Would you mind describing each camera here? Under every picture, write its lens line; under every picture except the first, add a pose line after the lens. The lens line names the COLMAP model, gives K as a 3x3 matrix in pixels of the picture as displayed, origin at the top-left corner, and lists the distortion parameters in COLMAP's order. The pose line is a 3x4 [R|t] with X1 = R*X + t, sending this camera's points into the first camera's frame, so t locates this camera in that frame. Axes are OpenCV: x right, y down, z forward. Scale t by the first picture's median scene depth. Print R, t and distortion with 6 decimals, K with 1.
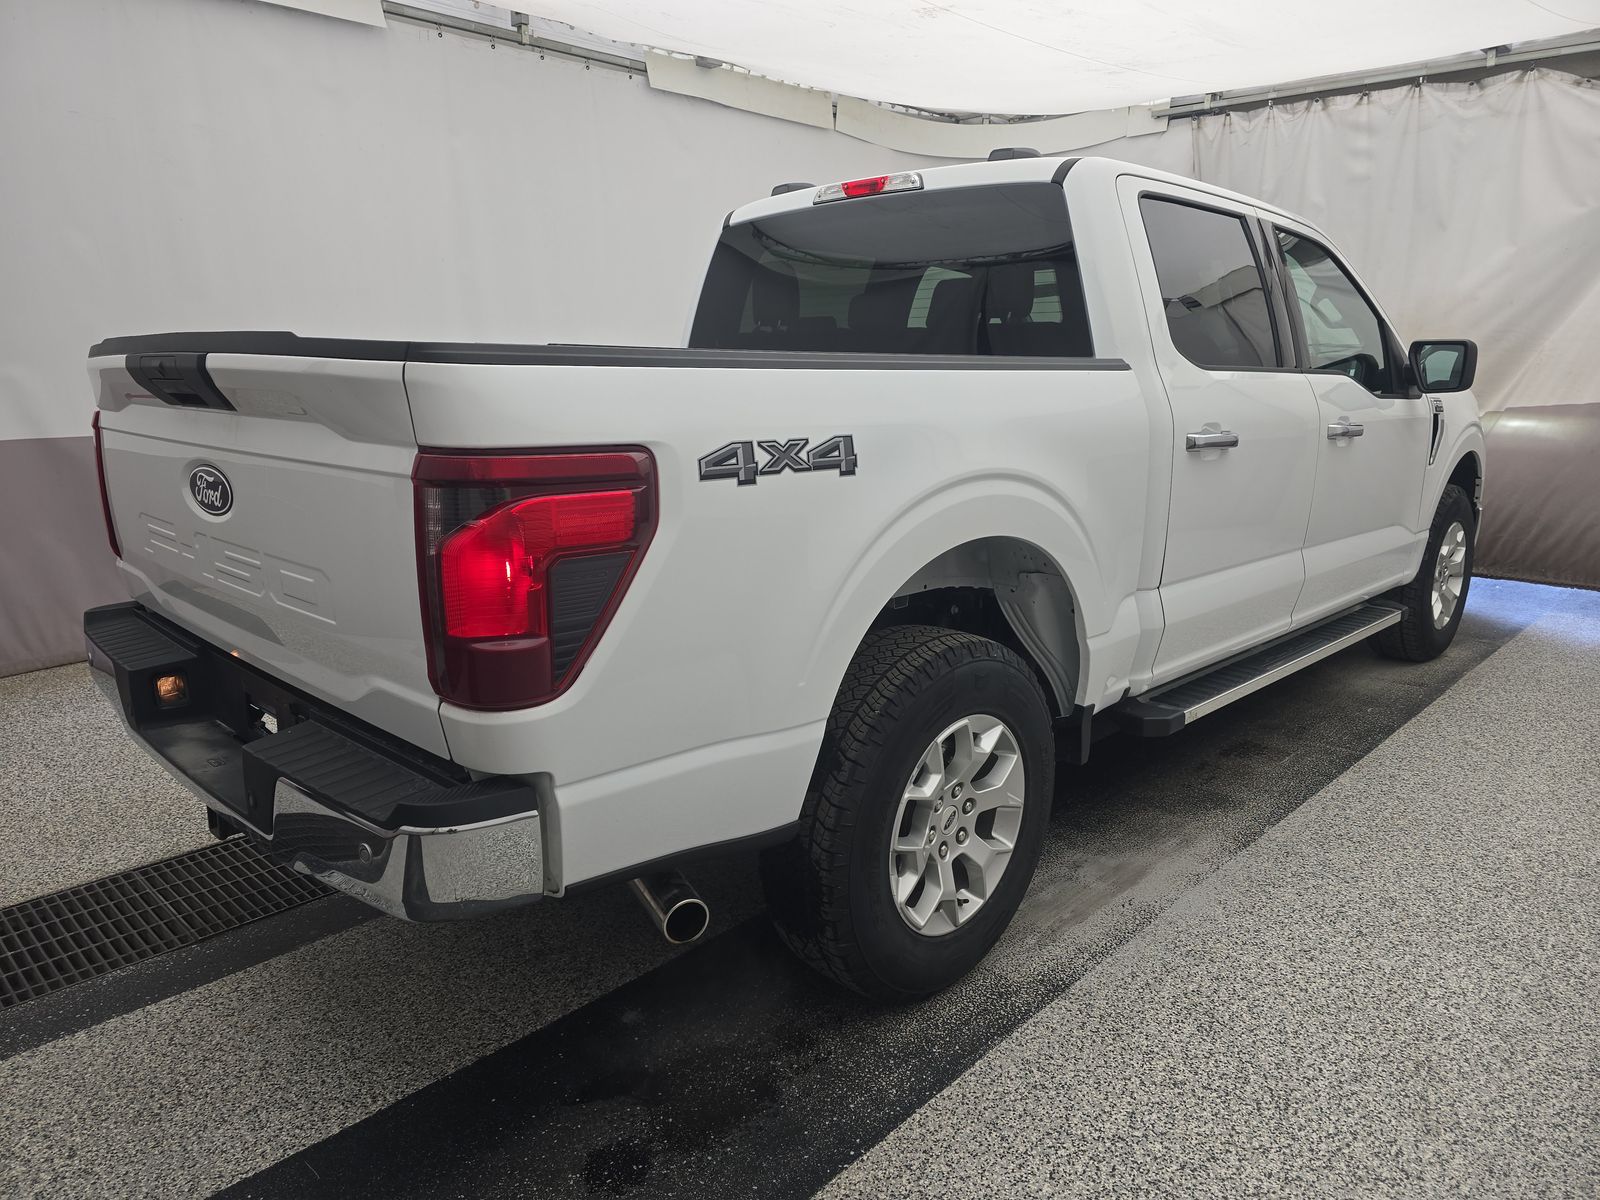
lens RADIAL K [[1074.0, 0, 800.0], [0, 1074.0, 600.0], [0, 0, 1]] dist [0.041704, -0.034765]
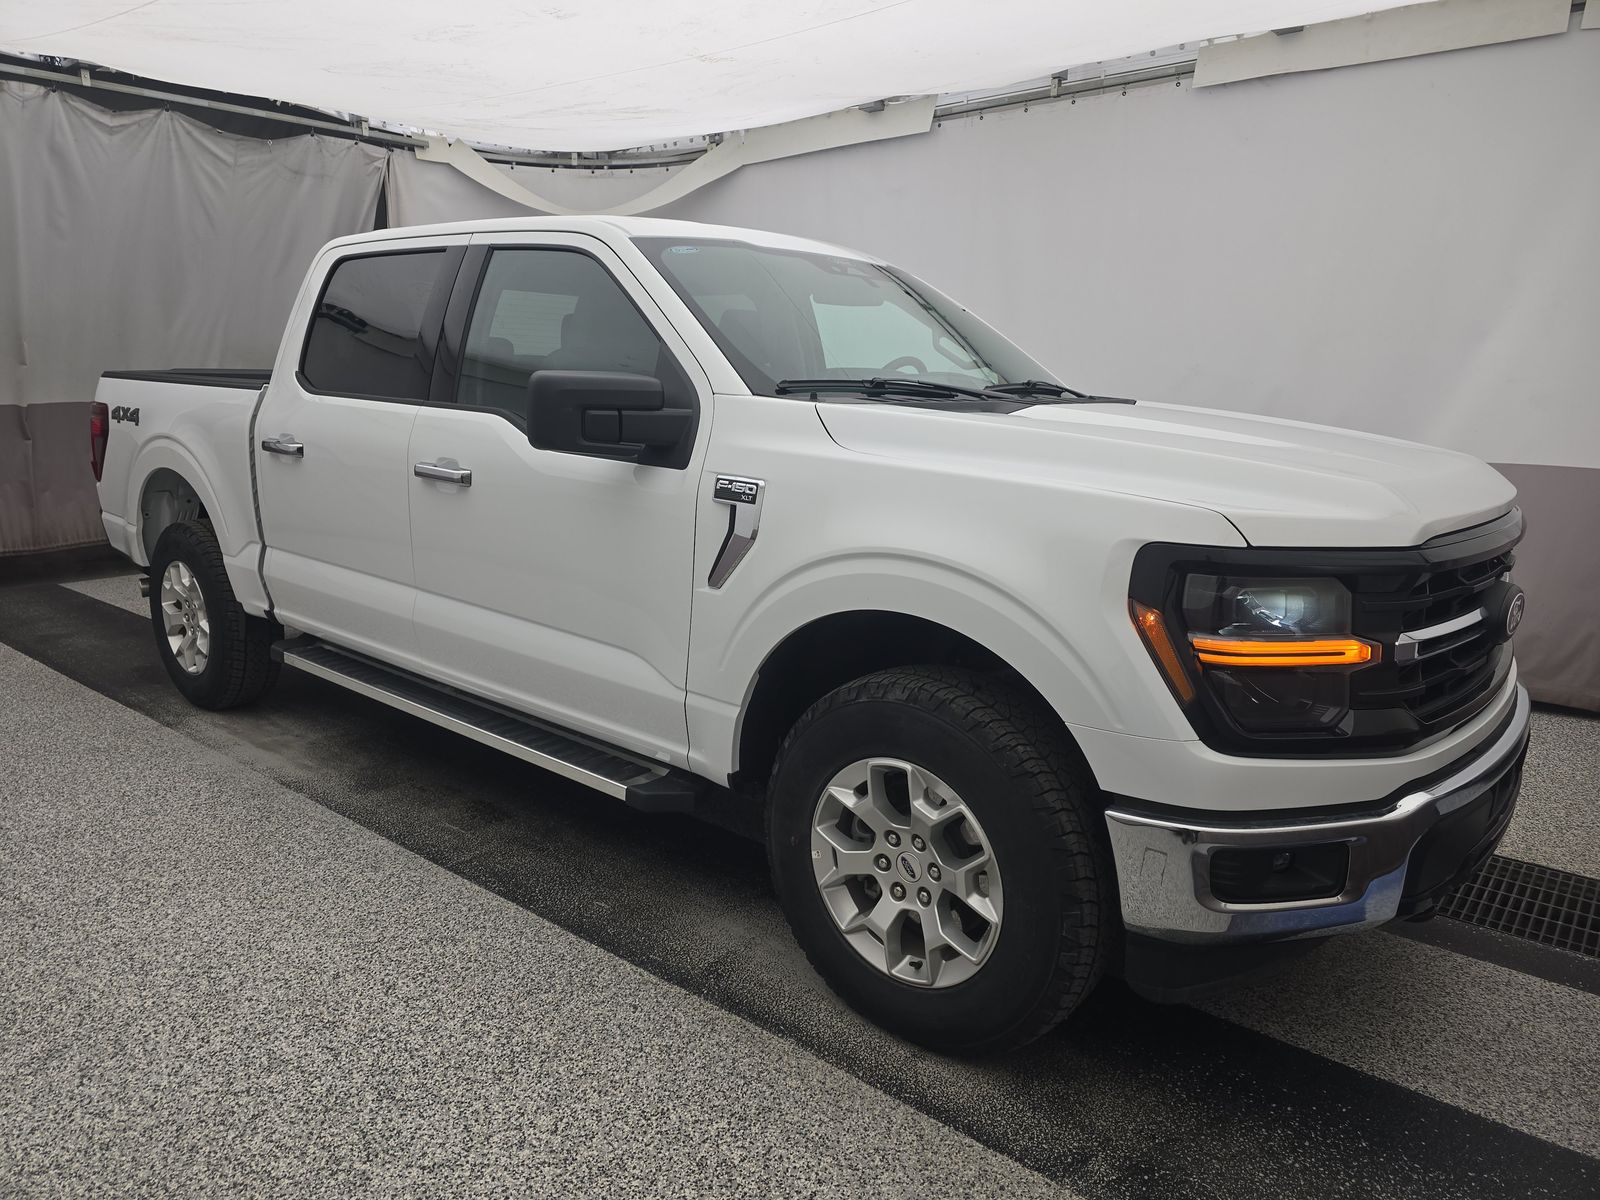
lens RADIAL K [[1074.0, 0, 800.0], [0, 1074.0, 600.0], [0, 0, 1]] dist [0.041704, -0.034765]
pose [[0.075004, 0.201063, -0.976703, 1.071592], [-0.233694, 0.955729, 0.178799, -0.215972], [0.969413, 0.214839, 0.118671, 0.919756]]
